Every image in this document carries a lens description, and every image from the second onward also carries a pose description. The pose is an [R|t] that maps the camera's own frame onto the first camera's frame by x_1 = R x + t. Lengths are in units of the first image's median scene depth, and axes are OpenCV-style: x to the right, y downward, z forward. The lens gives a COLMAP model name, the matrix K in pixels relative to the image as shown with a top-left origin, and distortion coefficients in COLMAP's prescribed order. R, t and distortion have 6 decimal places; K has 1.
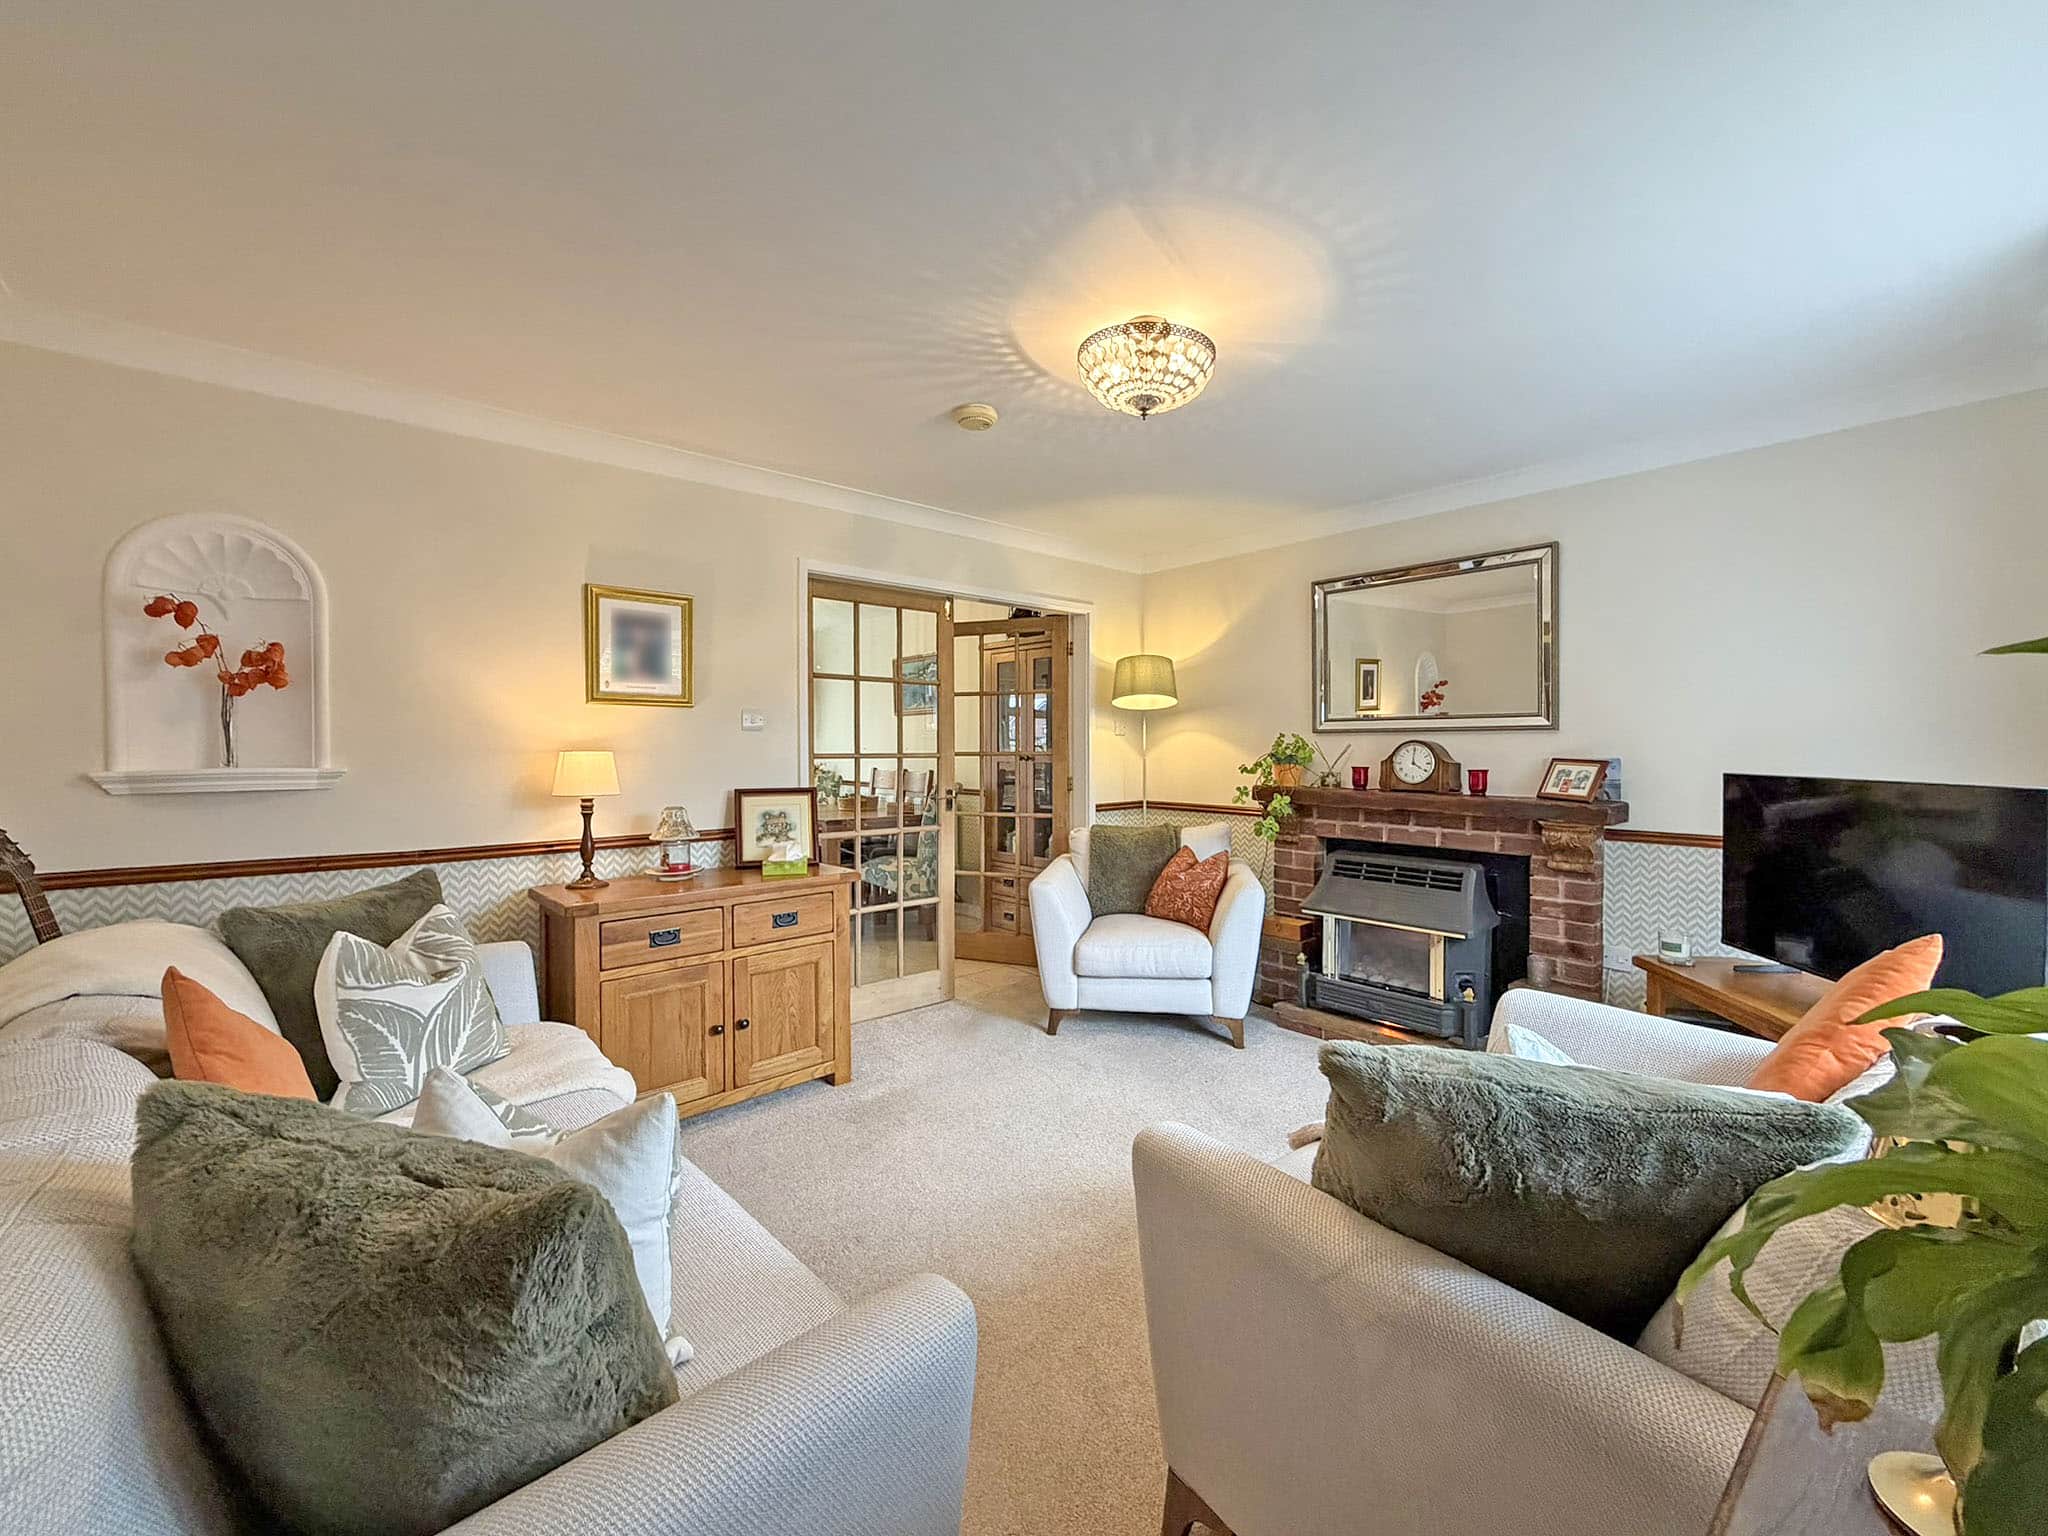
lens RADIAL K [[831.9, 0, 1022.4], [0, 831.9, 763.9], [0, 0, 1]] dist [0.000601, -0.000005]
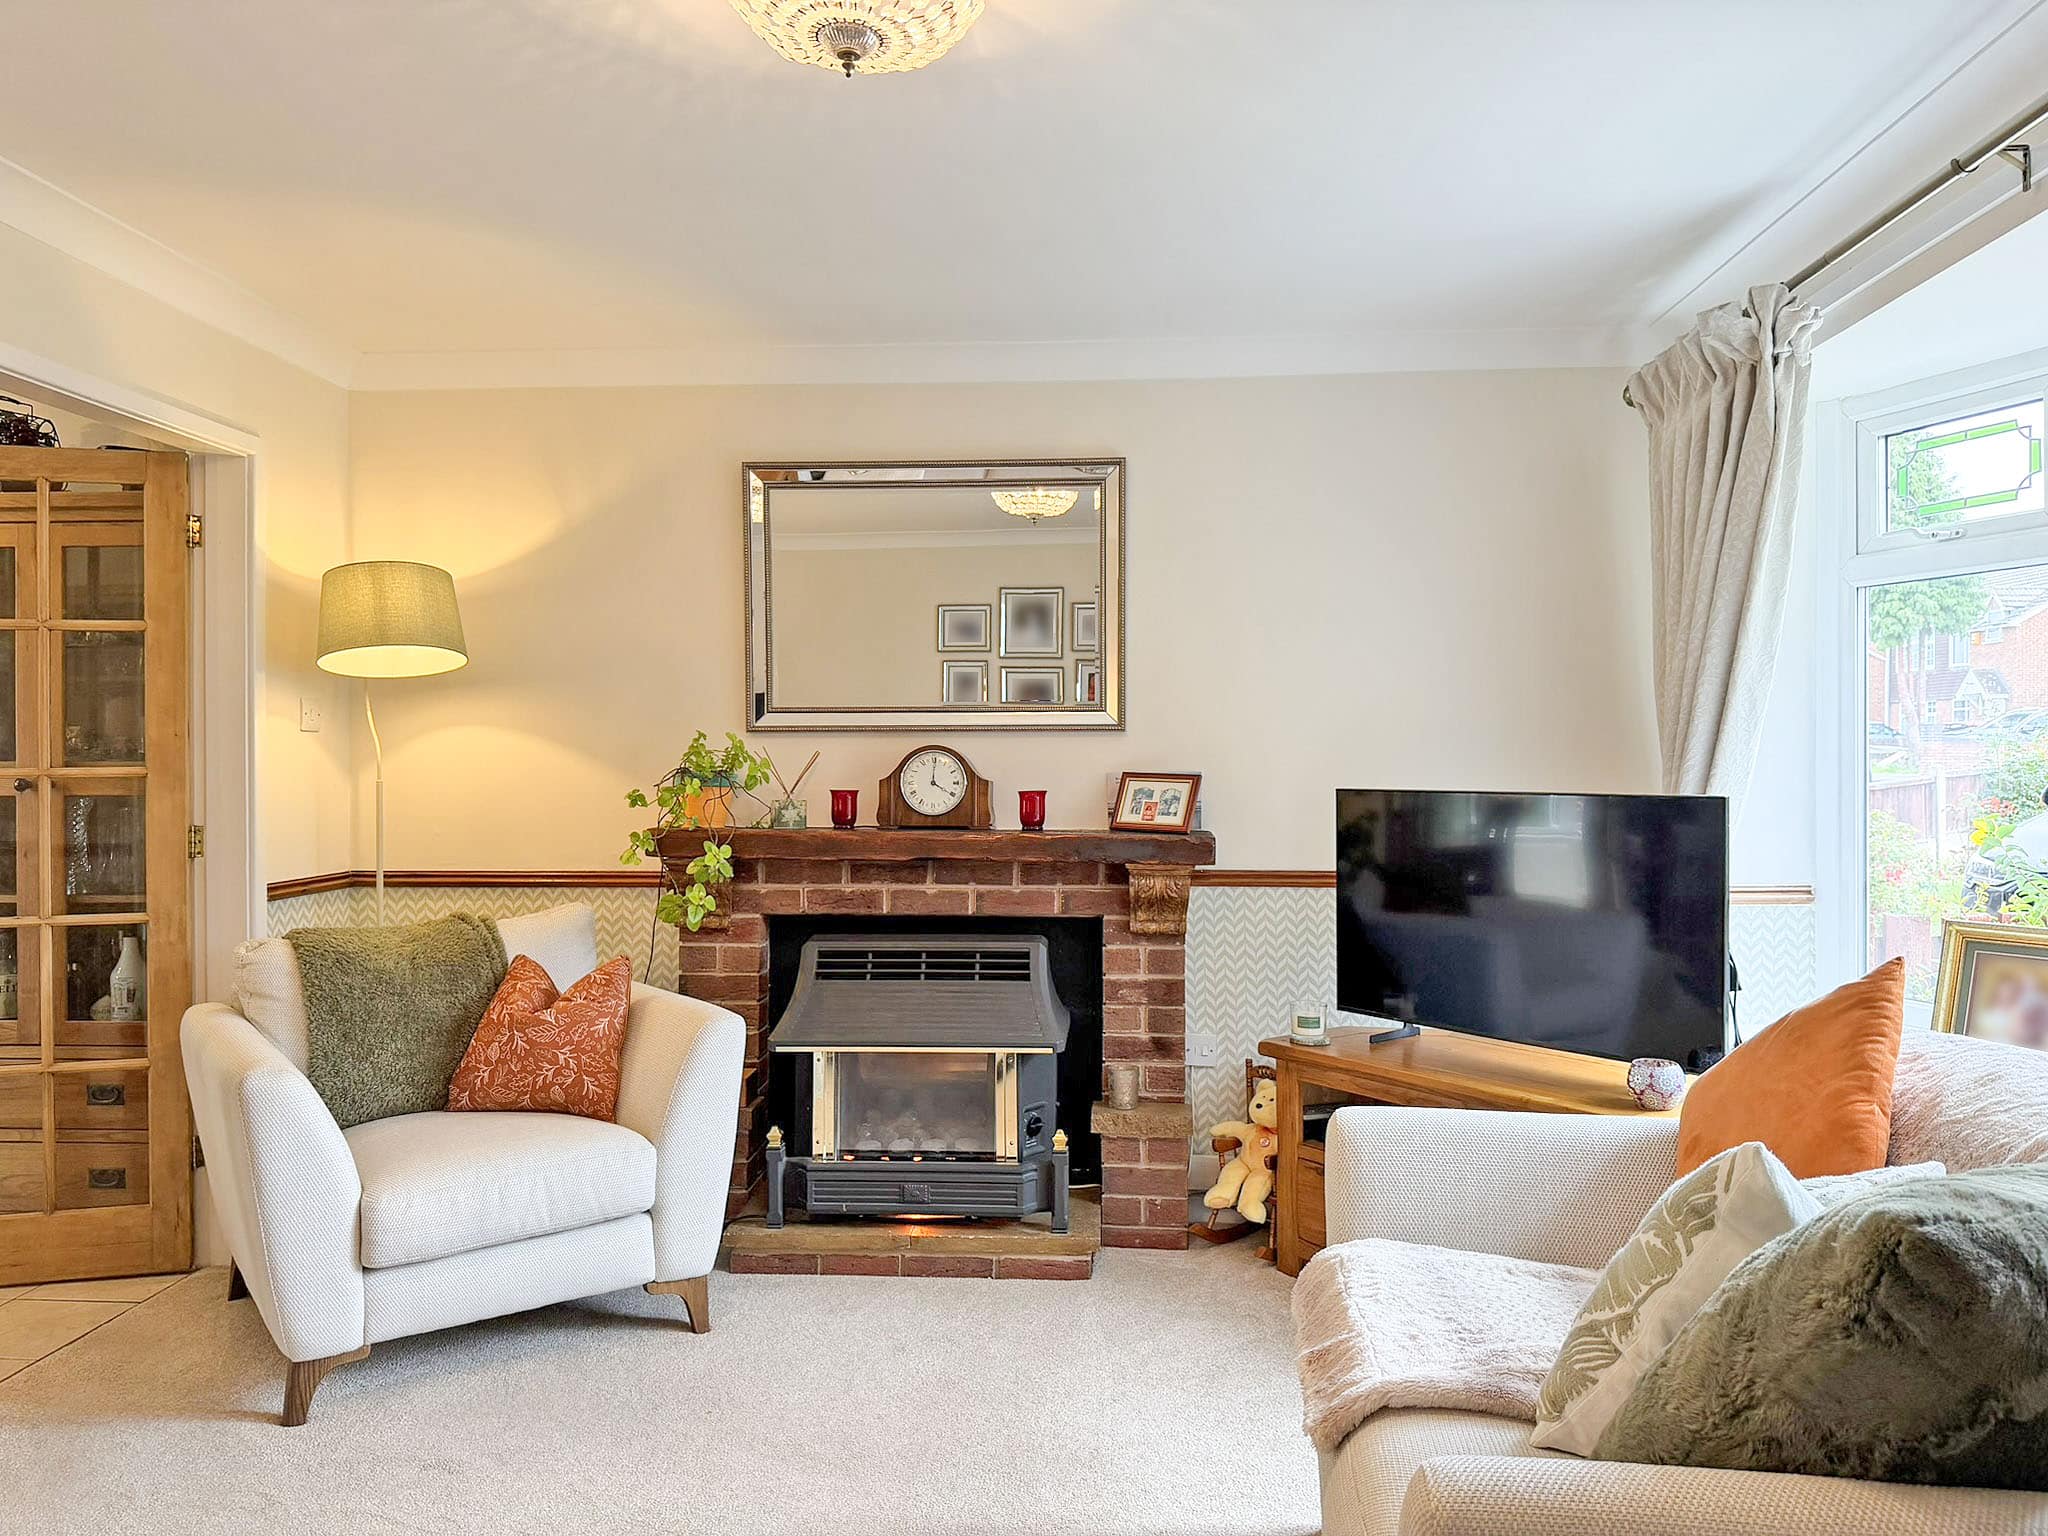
lens RADIAL K [[1423.3, 0, 1024.0], [0, 1423.3, 768.0], [0, 0, 1]] dist [0.118004, -0.174944]
pose [[0.702351, -0.002618, 0.711826, -0.234984], [0.016236, 0.999792, -0.012343, 0.002627], [-0.711646, 0.020227, 0.702247, 0.205186]]
